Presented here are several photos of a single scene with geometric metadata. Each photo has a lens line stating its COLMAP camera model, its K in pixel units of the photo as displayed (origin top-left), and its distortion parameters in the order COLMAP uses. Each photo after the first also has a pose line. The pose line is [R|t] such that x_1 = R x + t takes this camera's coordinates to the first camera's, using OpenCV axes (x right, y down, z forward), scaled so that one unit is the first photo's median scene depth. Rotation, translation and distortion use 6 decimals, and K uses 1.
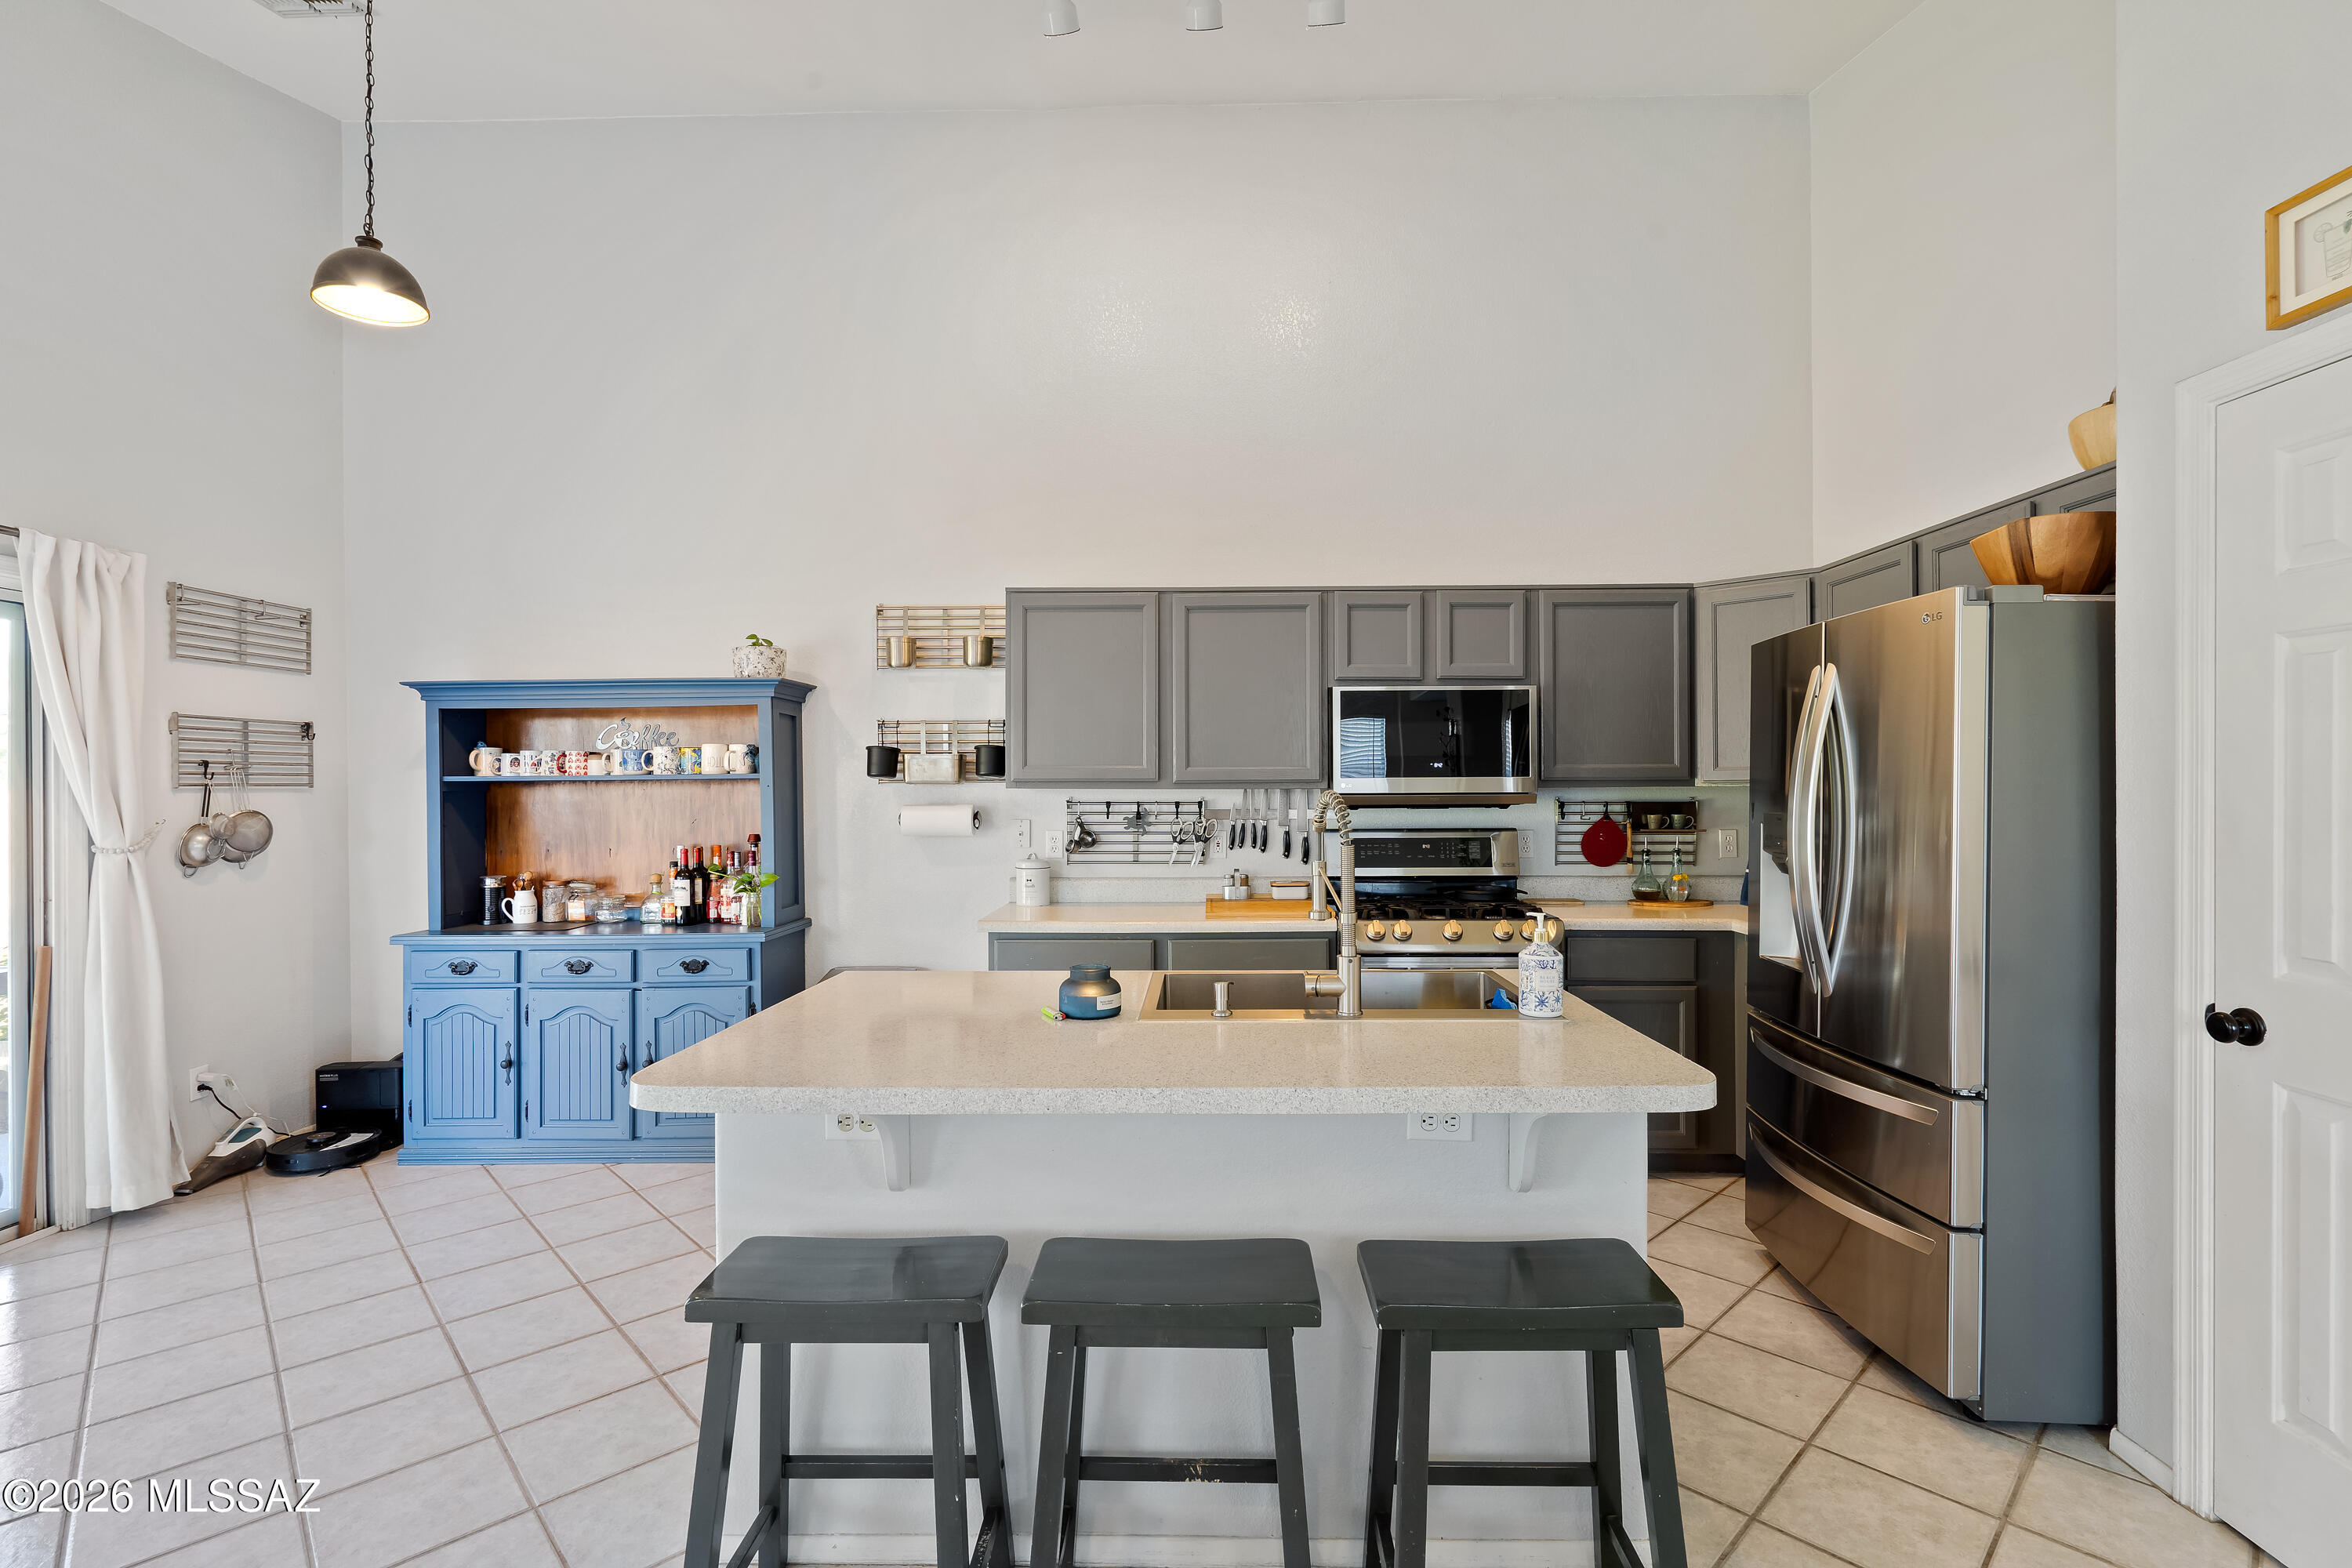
lens RADIAL K [[1067.5, 0, 1185.5], [0, 1067.5, 788.7], [0, 0, 1]] dist [-0.007155, 0.003039]
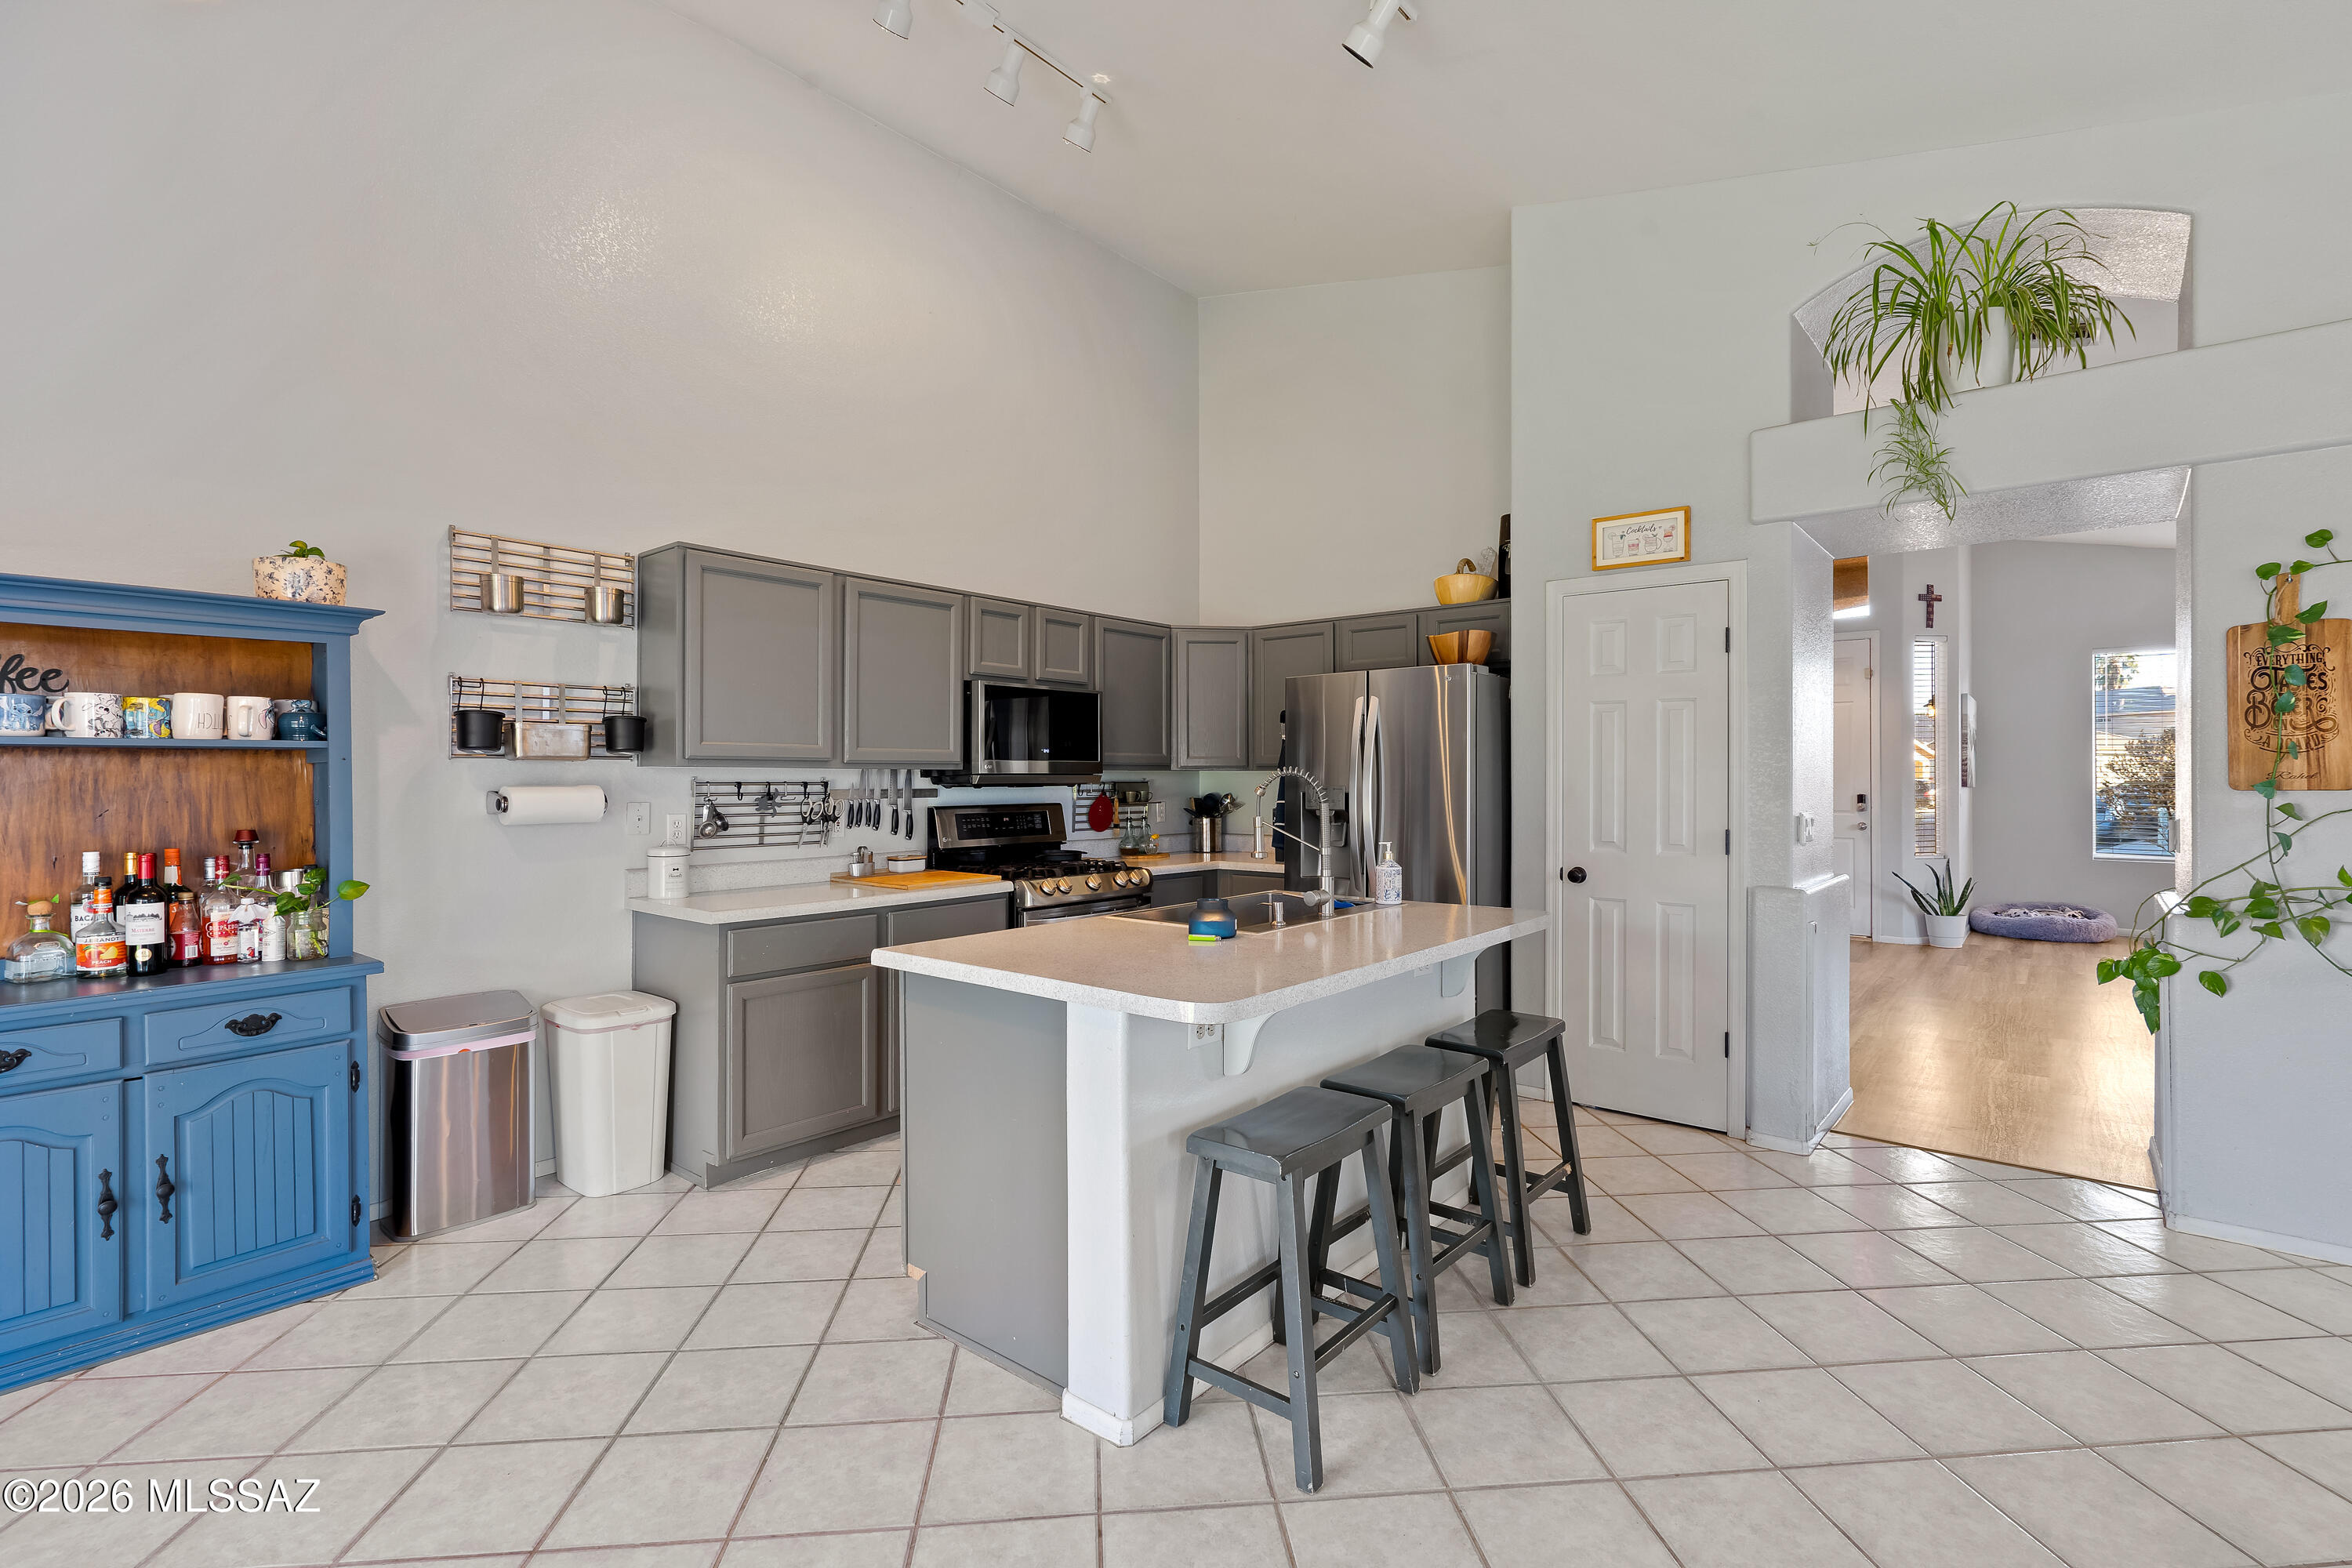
lens RADIAL K [[1067.5, 0, 1182.9], [0, 1067.5, 770.0], [0, 0, 1]] dist [-0.007155, 0.003039]
pose [[0.619952, 0.008320, 0.784595, -0.580488], [-0.001448, 0.999954, -0.009460, 0.010377], [-0.784638, 0.004728, 0.619936, 0.113691]]
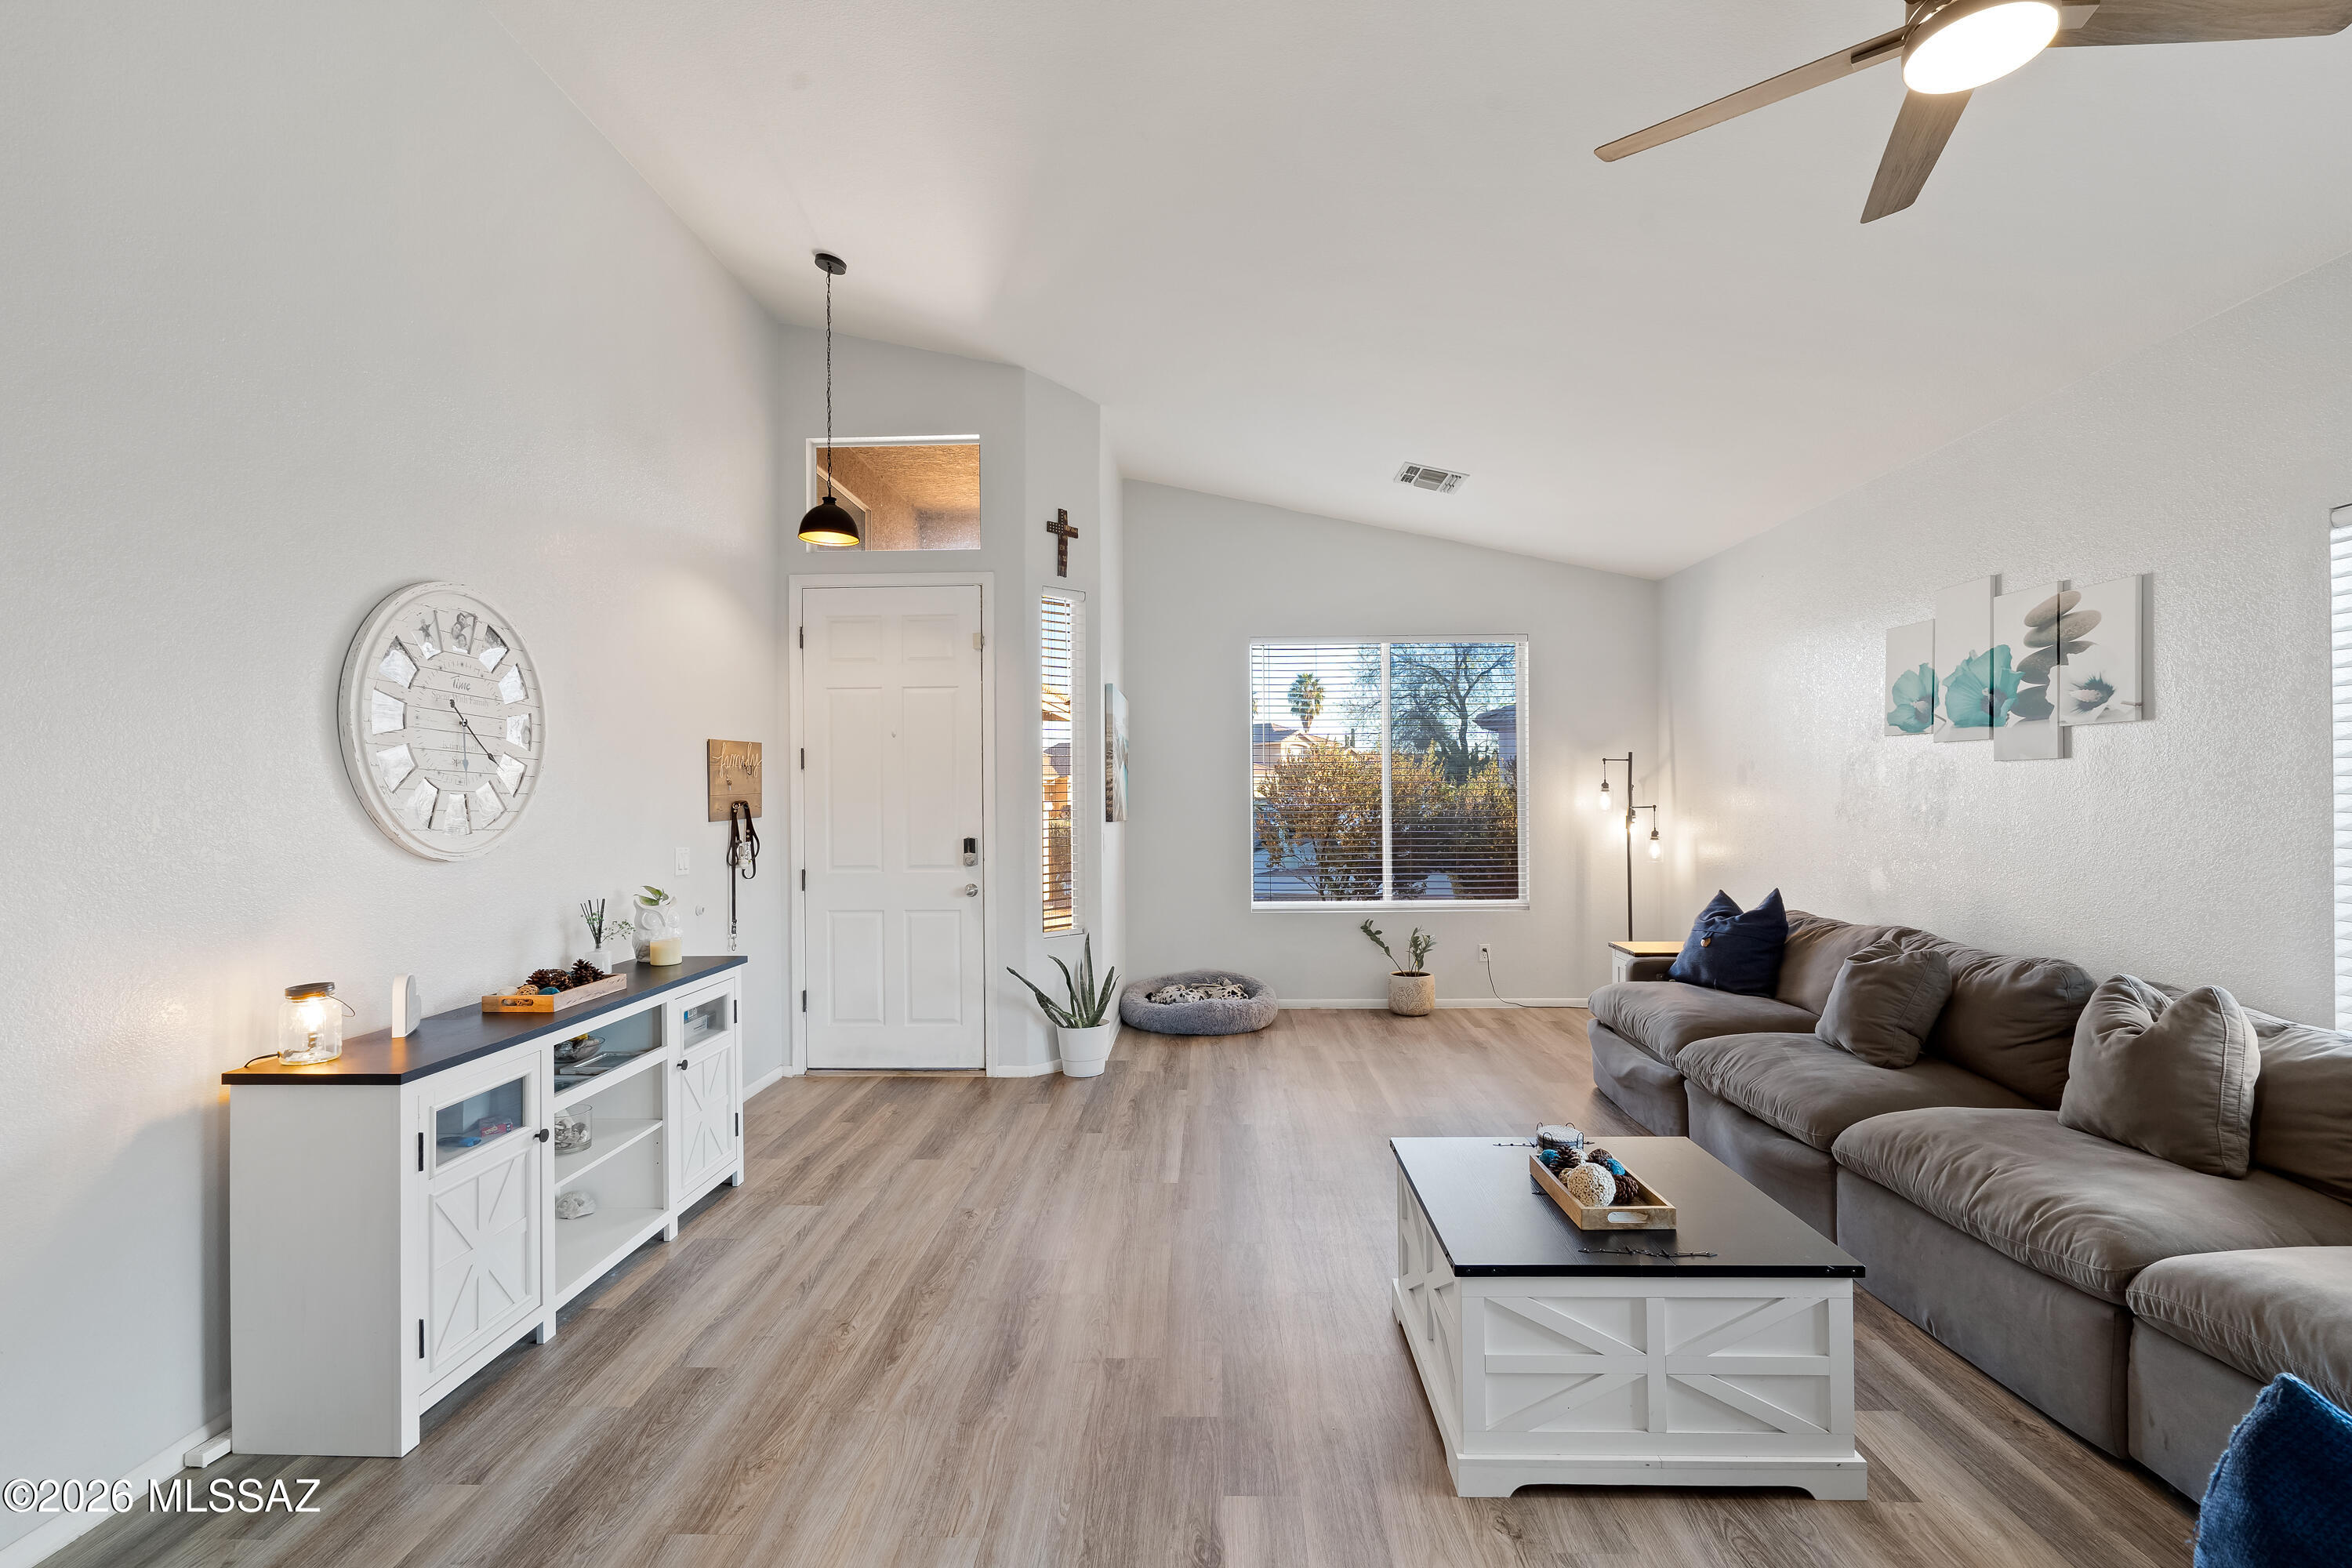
lens RADIAL K [[1067.5, 0, 1183.0], [0, 1067.5, 792.1], [0, 0, 1]] dist [-0.007155, 0.003039]
pose [[0.004813, 0.005998, 0.999970, 0.584977], [0.008369, 0.999947, -0.006038, -0.008665], [-0.999953, 0.008398, 0.004762, 0.101219]]
